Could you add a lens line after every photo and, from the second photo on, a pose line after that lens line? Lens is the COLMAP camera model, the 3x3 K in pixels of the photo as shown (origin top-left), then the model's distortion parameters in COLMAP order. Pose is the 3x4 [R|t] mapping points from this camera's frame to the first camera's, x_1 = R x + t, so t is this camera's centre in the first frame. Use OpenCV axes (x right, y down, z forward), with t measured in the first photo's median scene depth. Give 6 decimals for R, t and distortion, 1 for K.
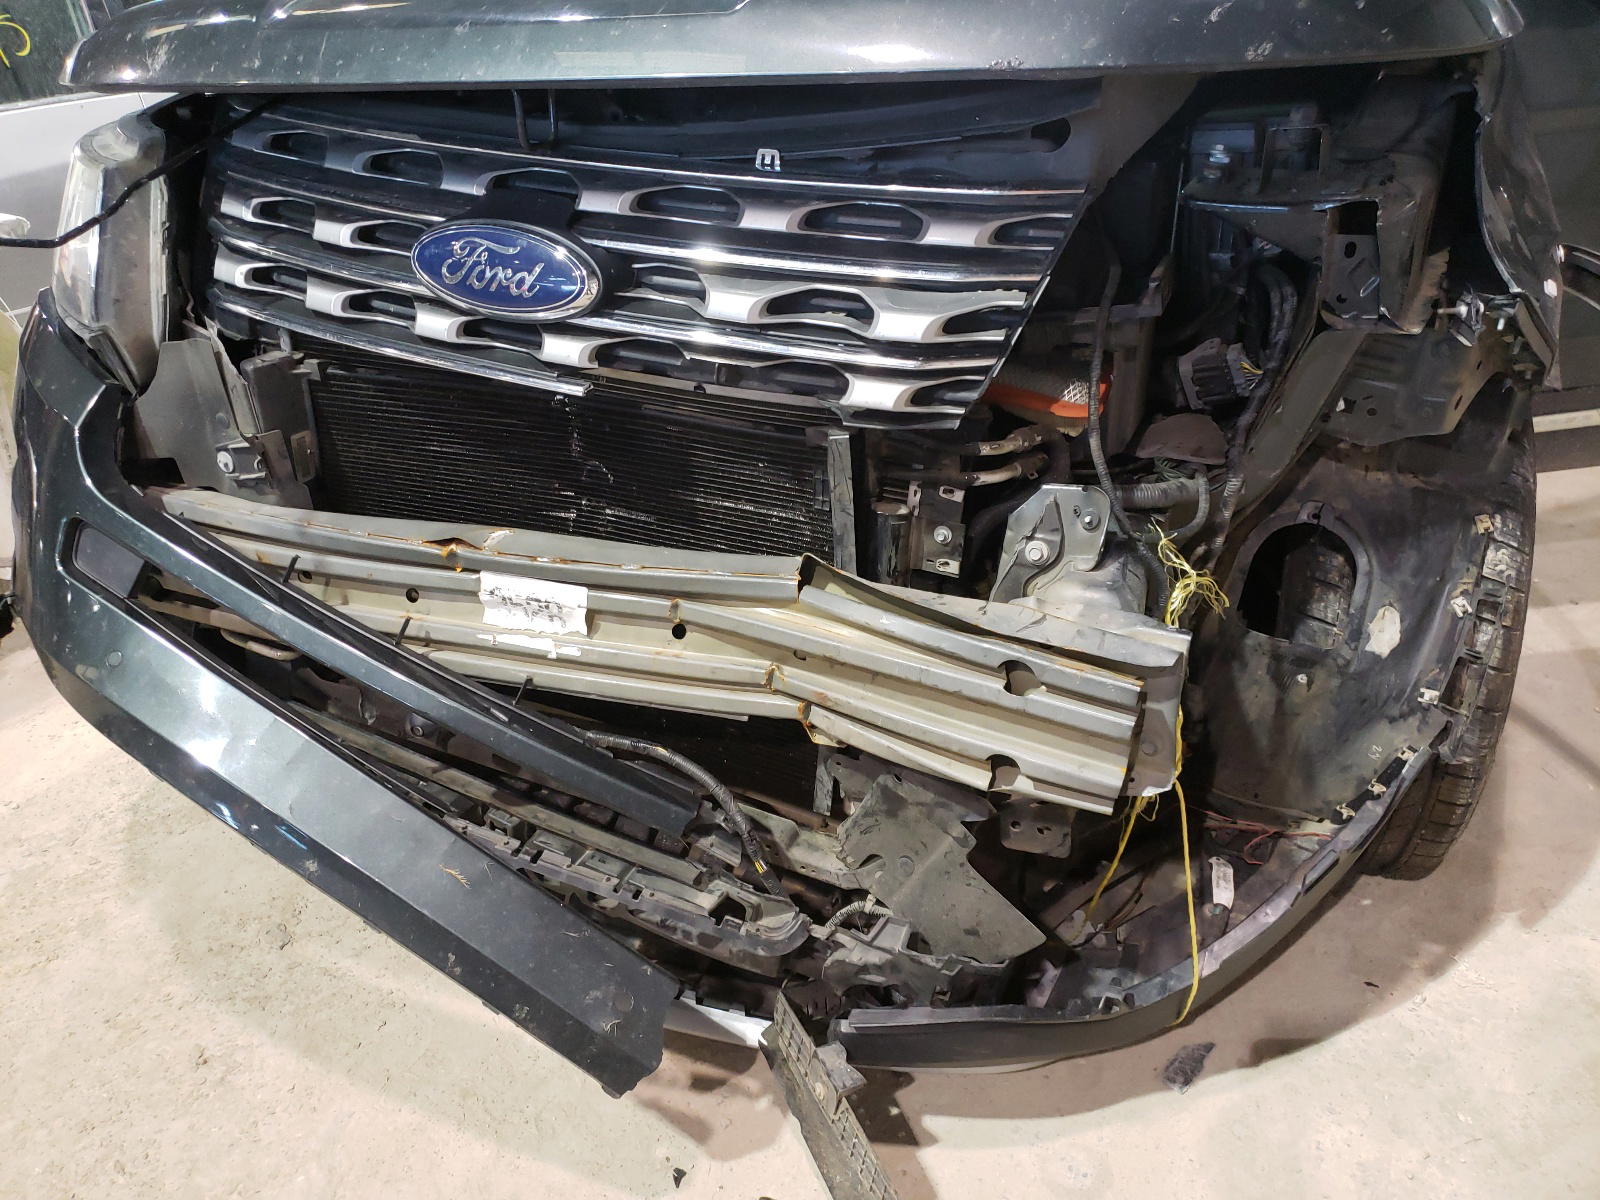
lens RADIAL K [[1248.7, 0, 810.6], [0, 1248.7, 599.5], [0, 0, 1]] dist [0.043255, -0.005273]
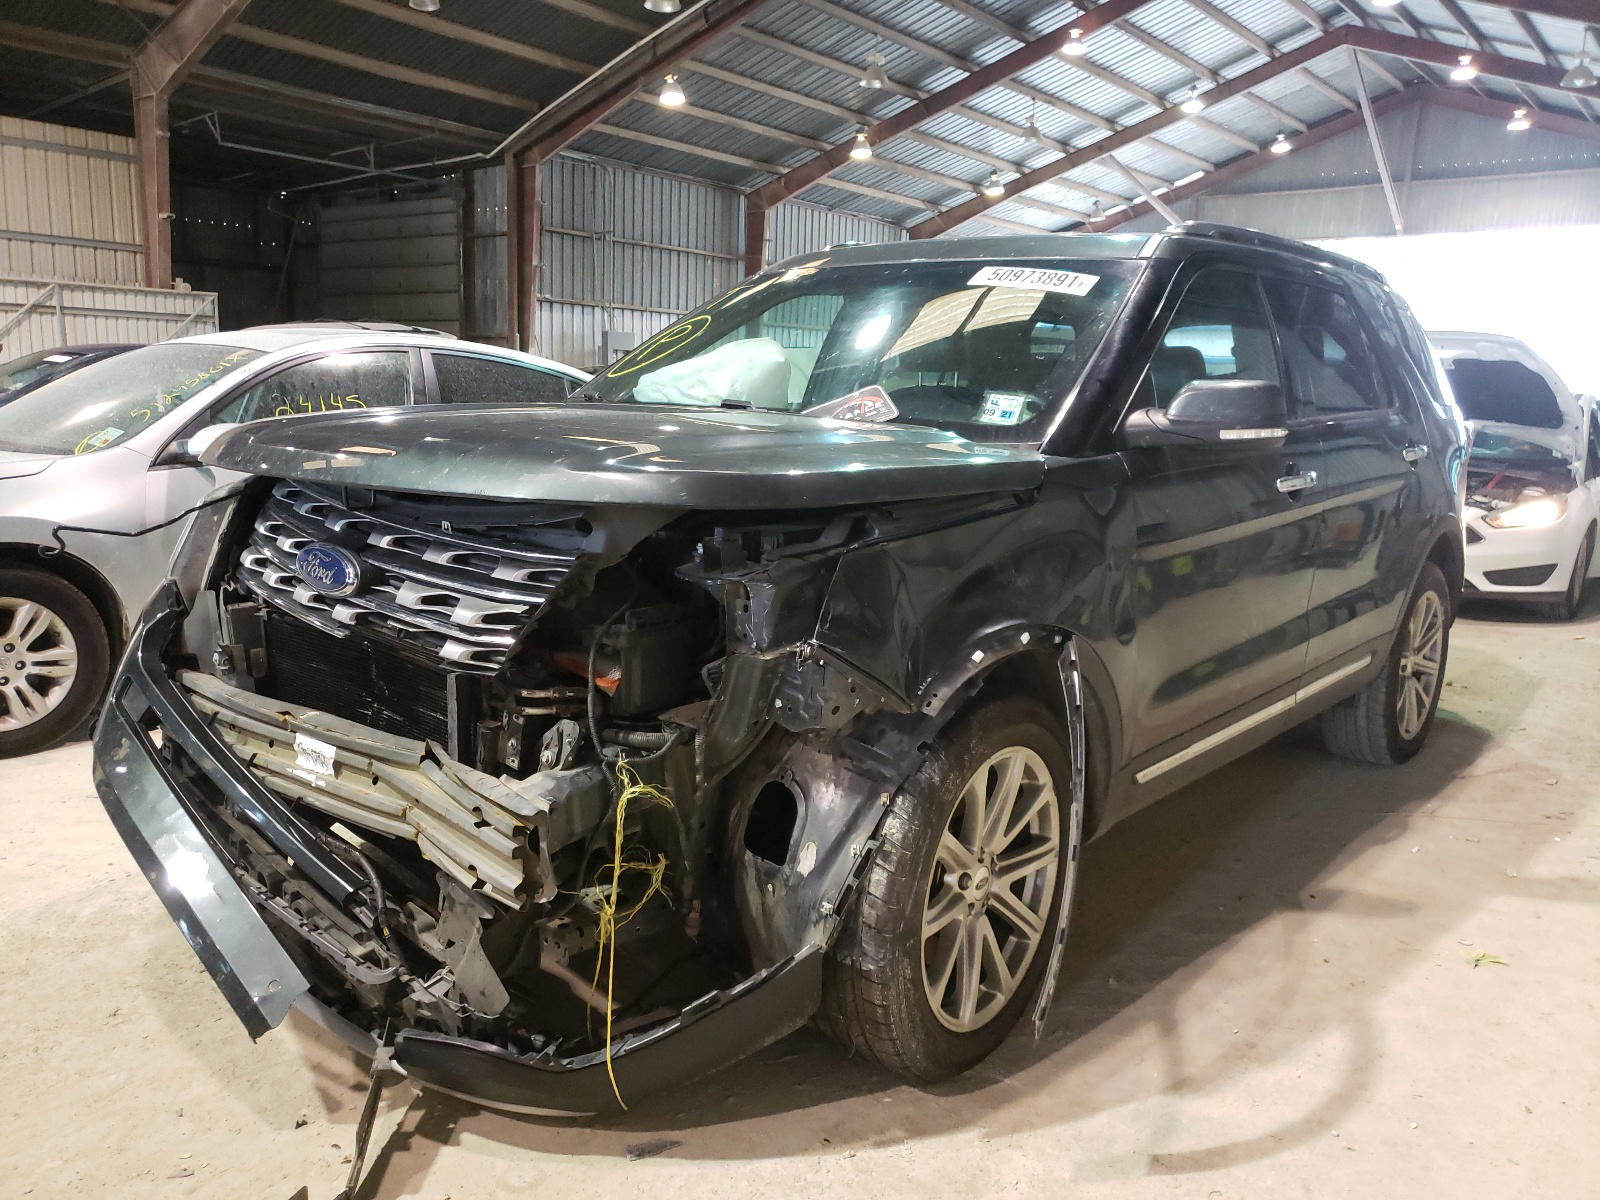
lens RADIAL K [[1220.5, 0, 800.0], [0, 1220.5, 600.0], [0, 0, 1]] dist [0.003707, -0.004492]
pose [[0.956044, 0.109057, -0.272189, 0.867725], [-0.176897, 0.954827, -0.238773, 0.085188], [0.233853, 0.276427, 0.932149, -0.483369]]
